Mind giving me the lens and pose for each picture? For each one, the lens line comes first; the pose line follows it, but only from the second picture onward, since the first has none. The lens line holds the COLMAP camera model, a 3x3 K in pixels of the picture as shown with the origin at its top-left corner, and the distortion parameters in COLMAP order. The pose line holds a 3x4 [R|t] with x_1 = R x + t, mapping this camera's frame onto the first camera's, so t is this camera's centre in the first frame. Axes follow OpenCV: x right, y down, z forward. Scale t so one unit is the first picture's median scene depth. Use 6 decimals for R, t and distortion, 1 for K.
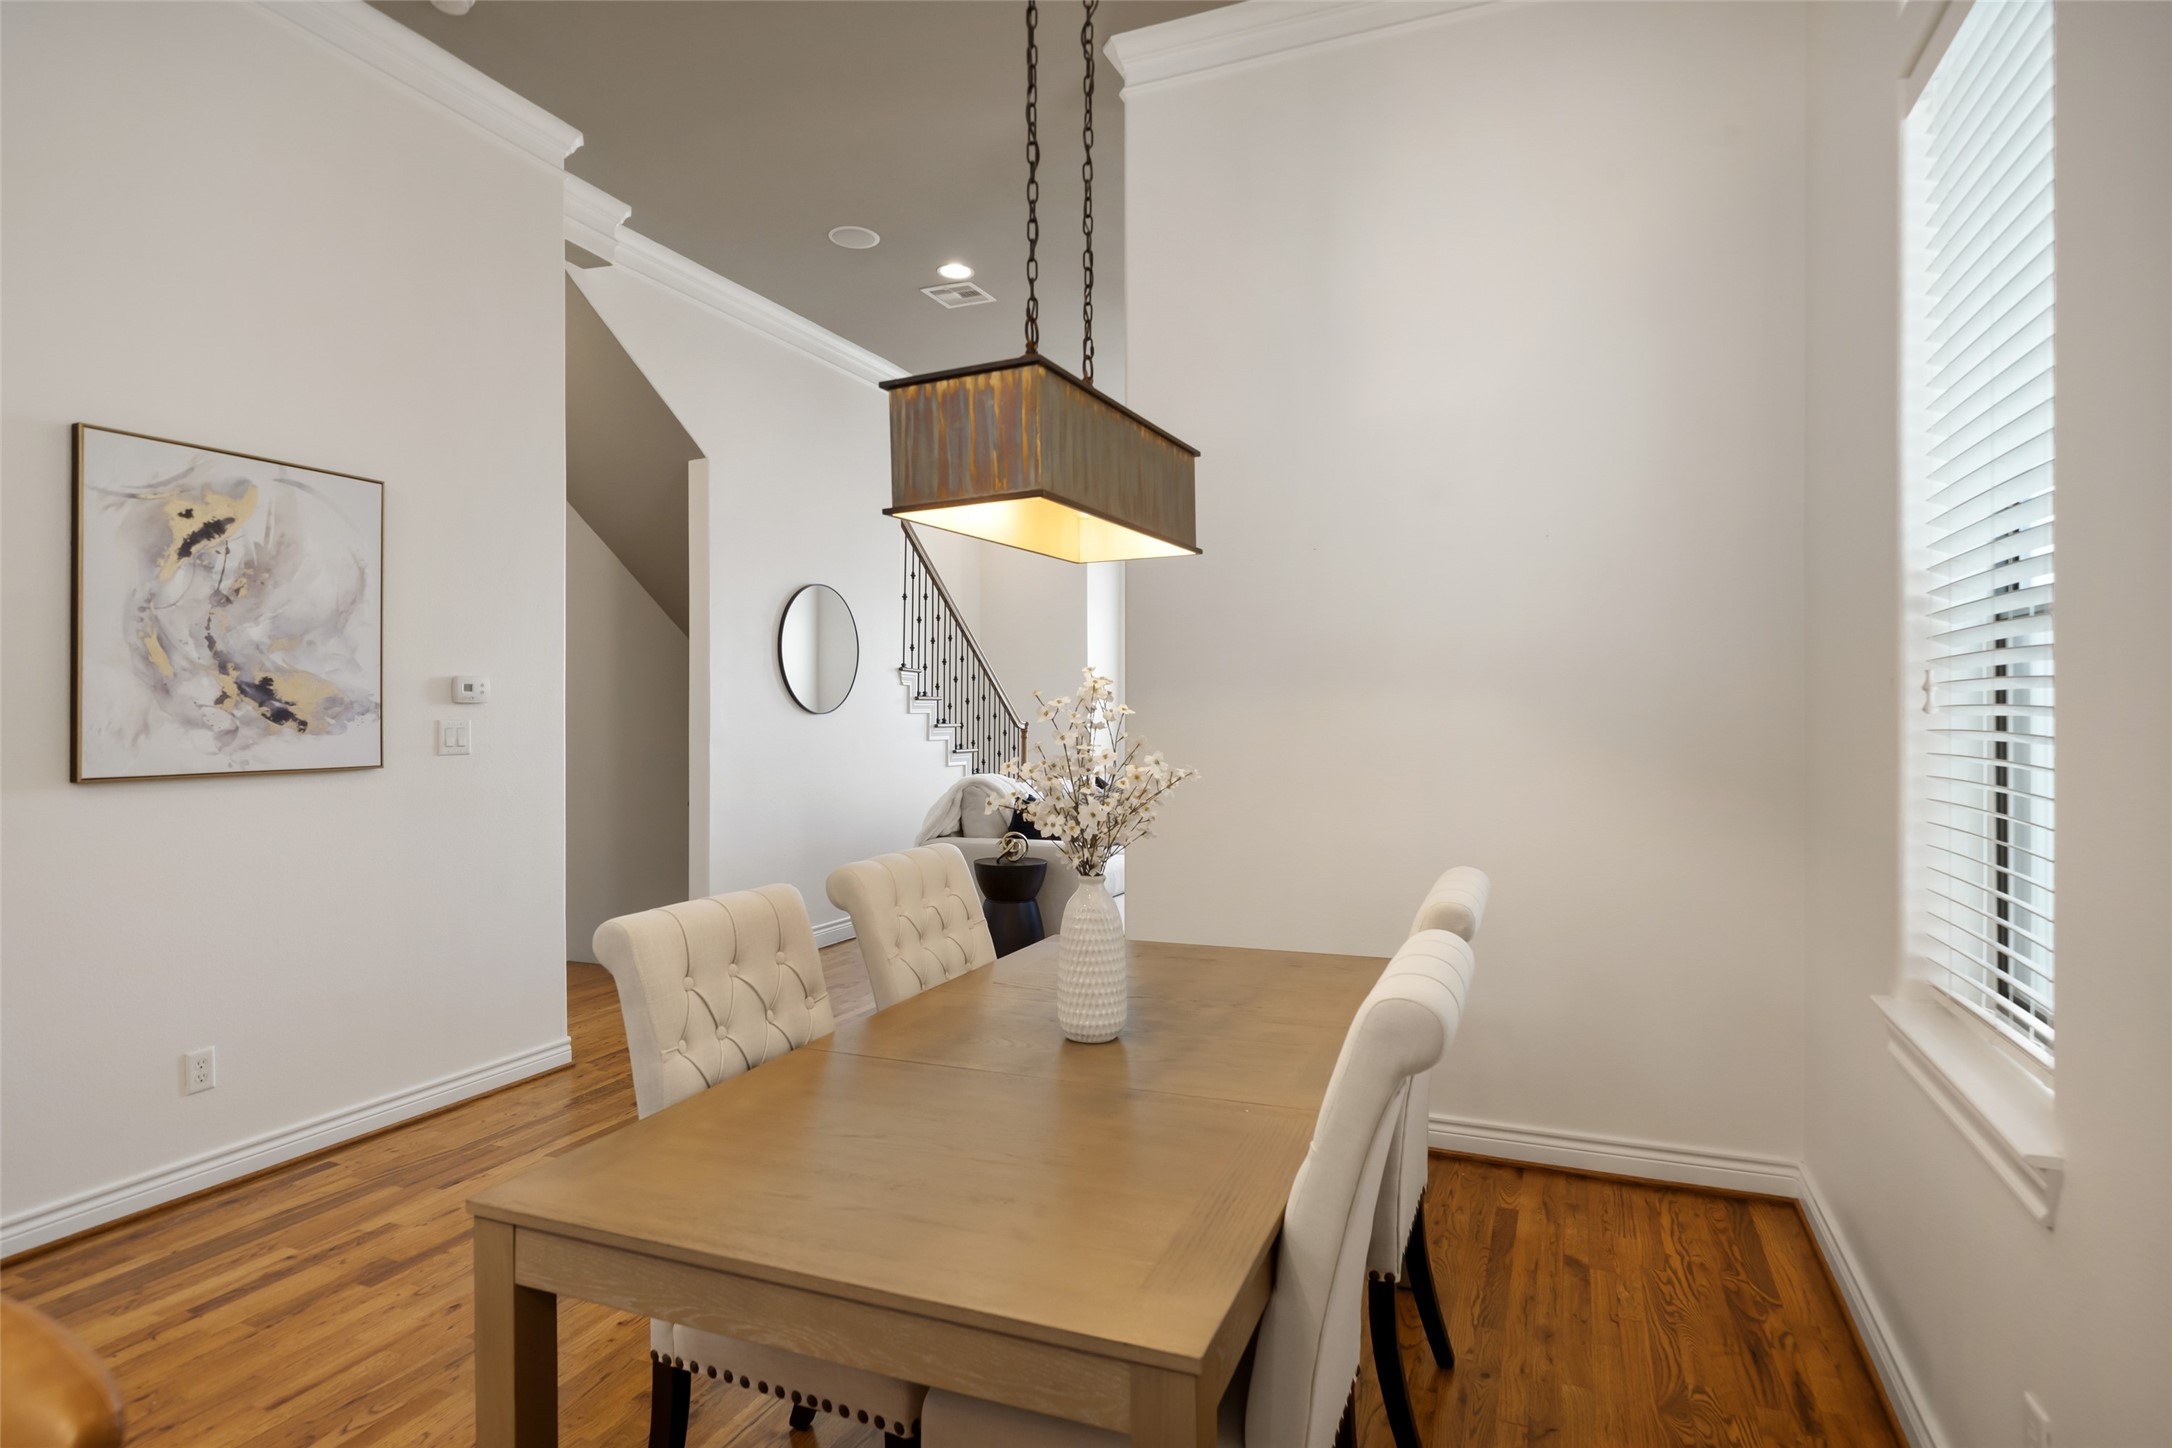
lens RADIAL K [[1138.0, 0, 1087.1], [0, 1138.0, 725.2], [0, 0, 1]] dist [-0.004852, 0.000100]
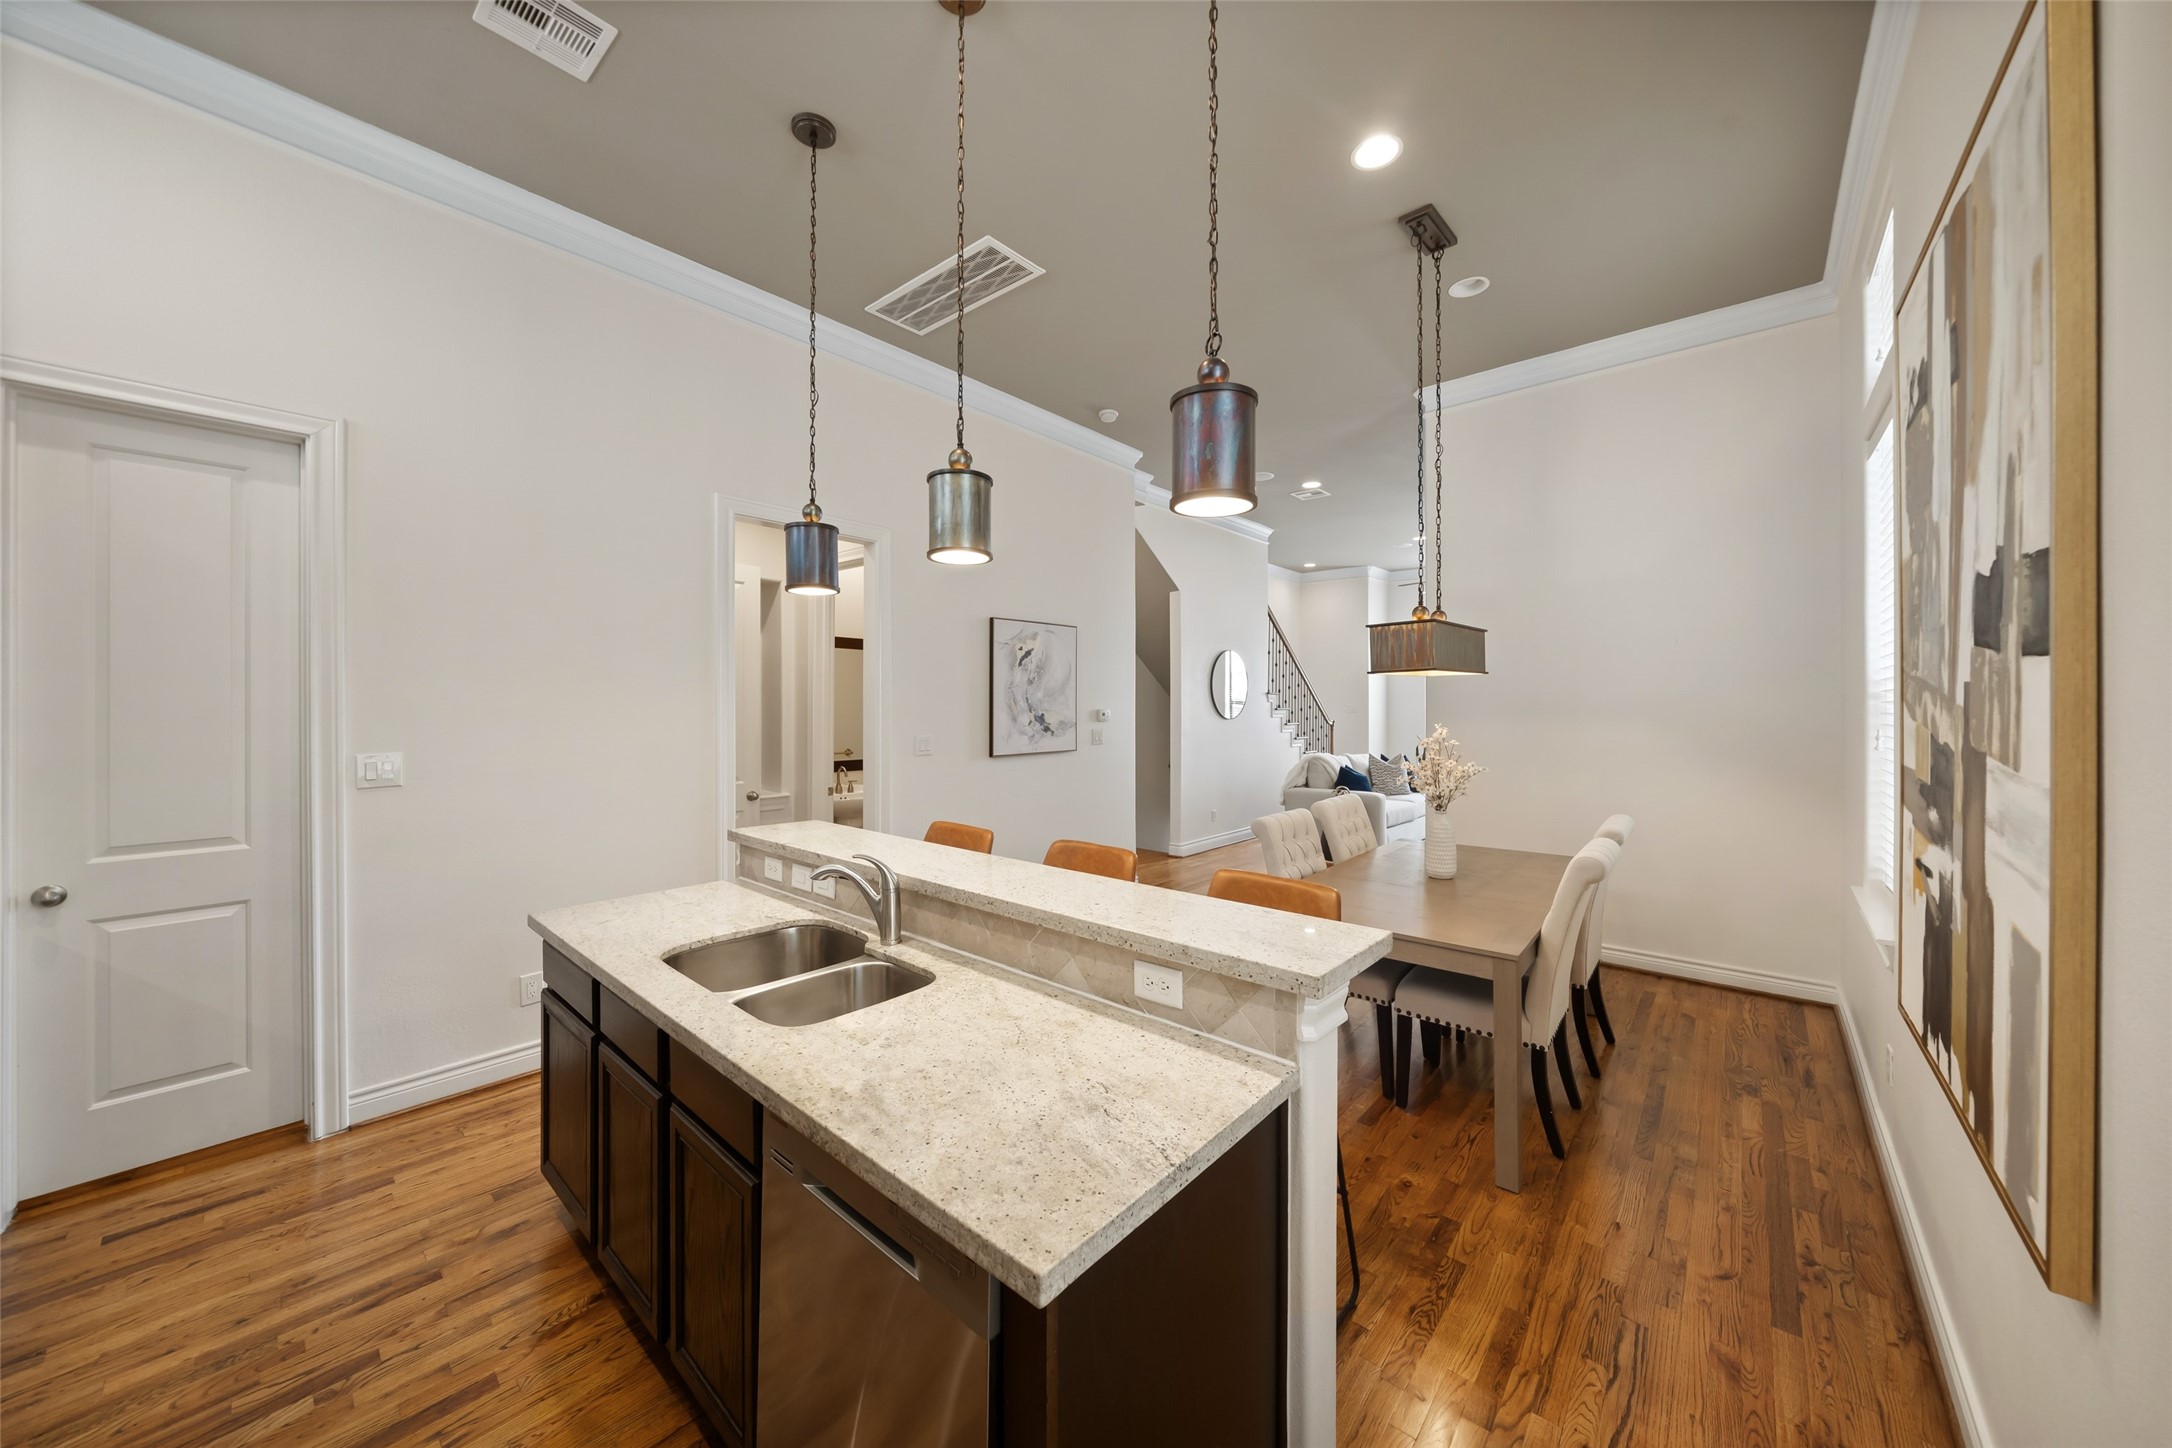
lens RADIAL K [[759.2, 0, 1089.1], [0, 759.2, 701.2], [0, 0, 1]] dist [-0.003499, -0.000198]
pose [[0.952139, 0.000704, -0.305666, -0.148617], [-0.003289, 0.999963, -0.007945, -0.059273], [0.305649, 0.008570, 0.952106, -0.533509]]
